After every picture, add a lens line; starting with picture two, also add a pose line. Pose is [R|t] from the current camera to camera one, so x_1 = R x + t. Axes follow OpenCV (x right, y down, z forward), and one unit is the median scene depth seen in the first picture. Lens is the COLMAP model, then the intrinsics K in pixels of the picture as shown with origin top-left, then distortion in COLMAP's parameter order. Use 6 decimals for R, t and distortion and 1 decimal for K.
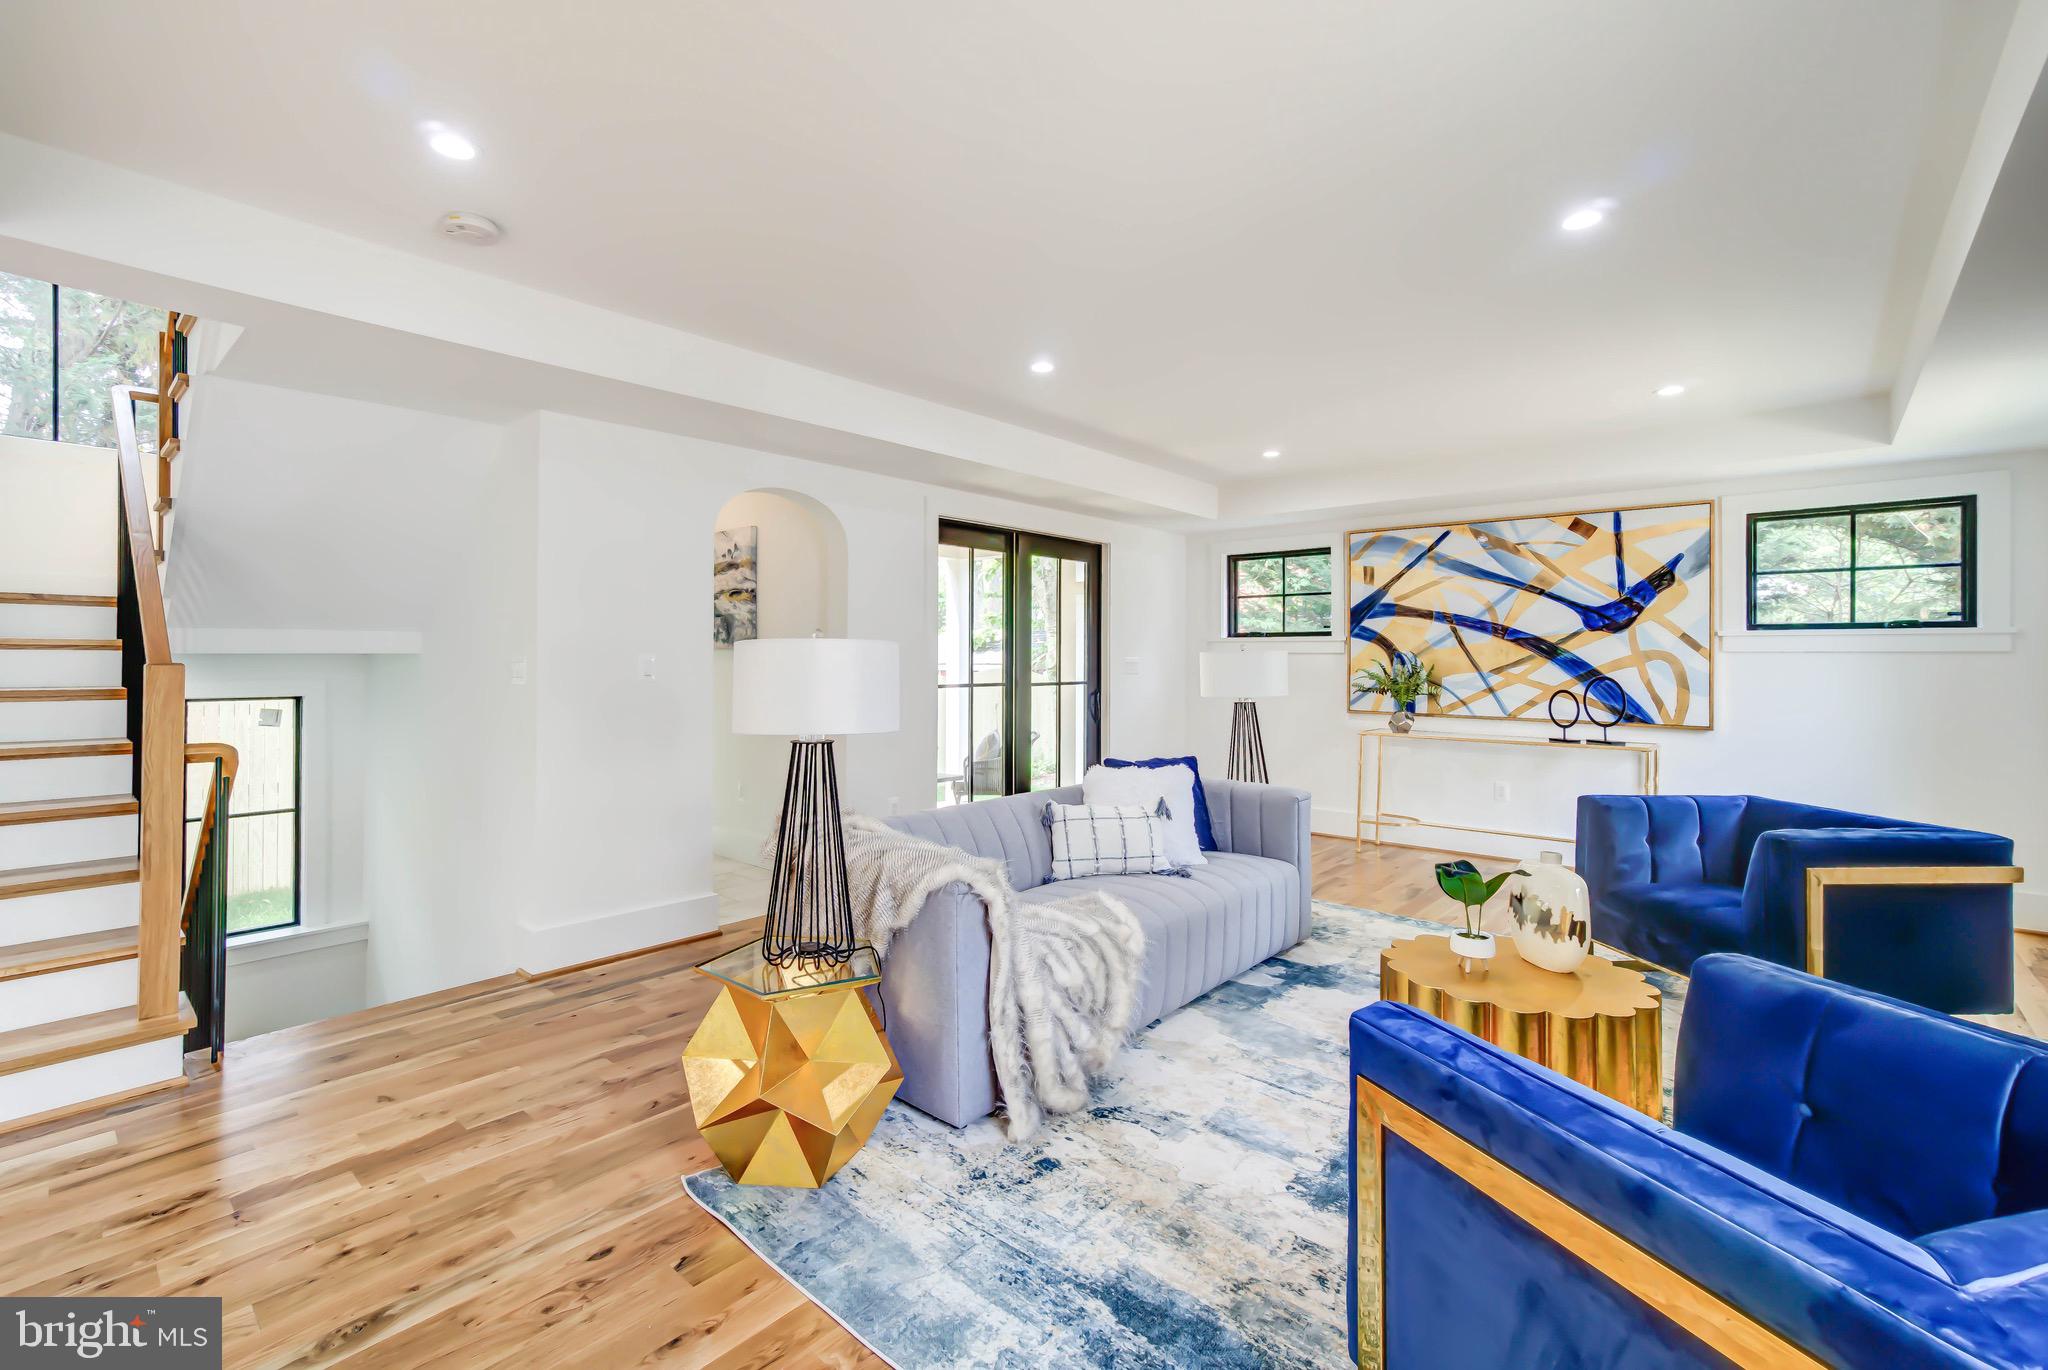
lens RADIAL K [[911.0, 0, 988.7], [0, 911.0, 644.1], [0, 0, 1]] dist [-0.000660, 0.001853]
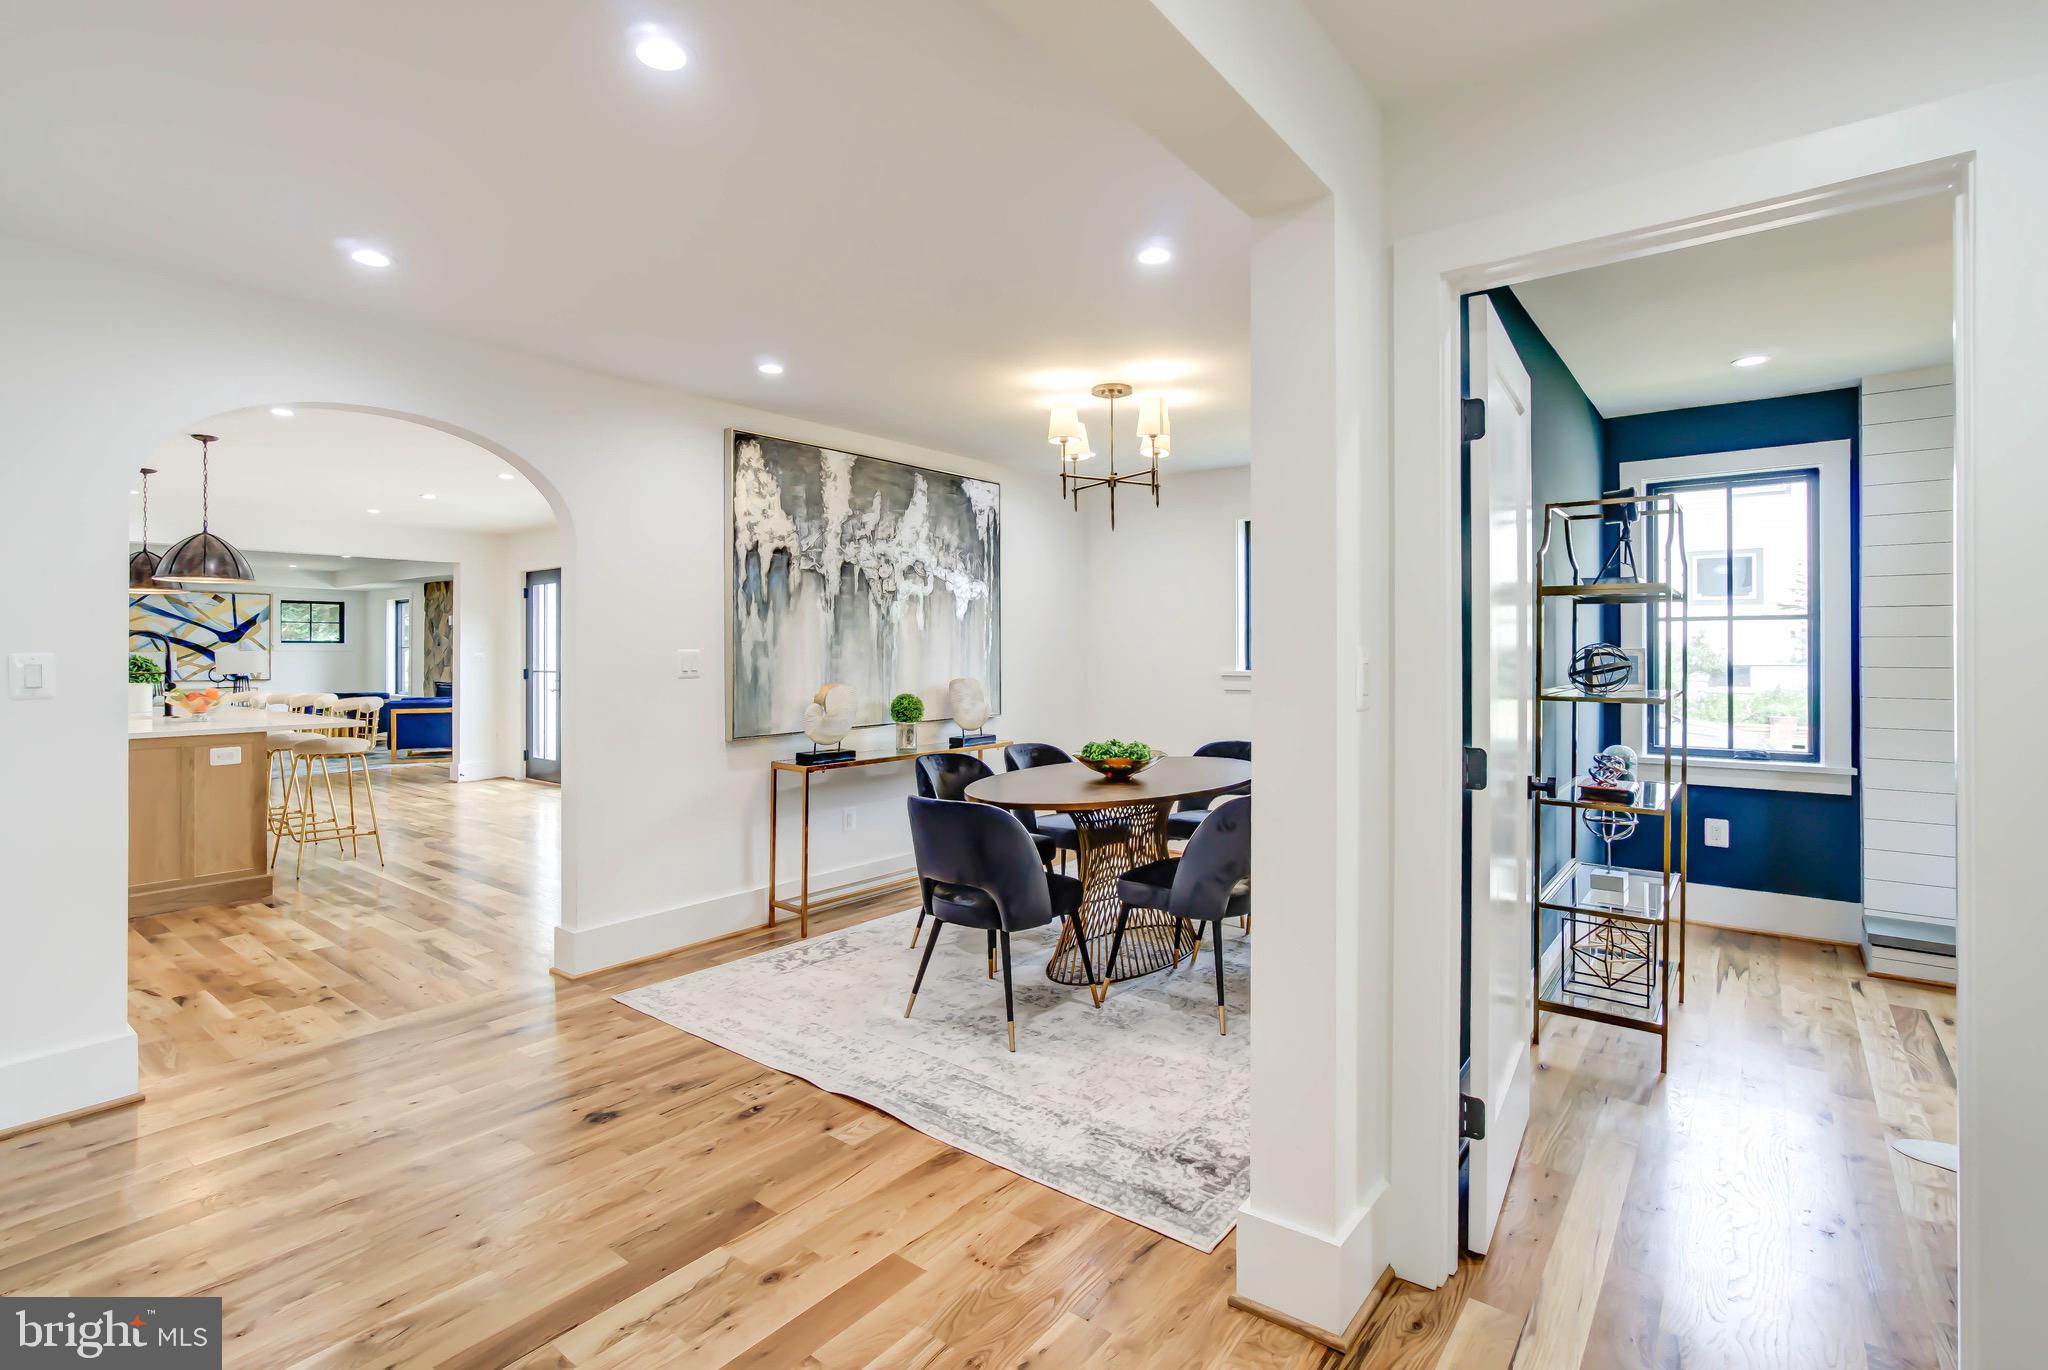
lens RADIAL K [[951.0, 0, 969.2], [0, 951.0, 652.8], [0, 0, 1]] dist [0.000646, 0.000565]
pose [[-0.041174, -0.002344, 0.999149, -1.859408], [-0.011750, 0.999929, 0.001862, -0.014142], [-0.999083, -0.011663, -0.041198, -0.833806]]
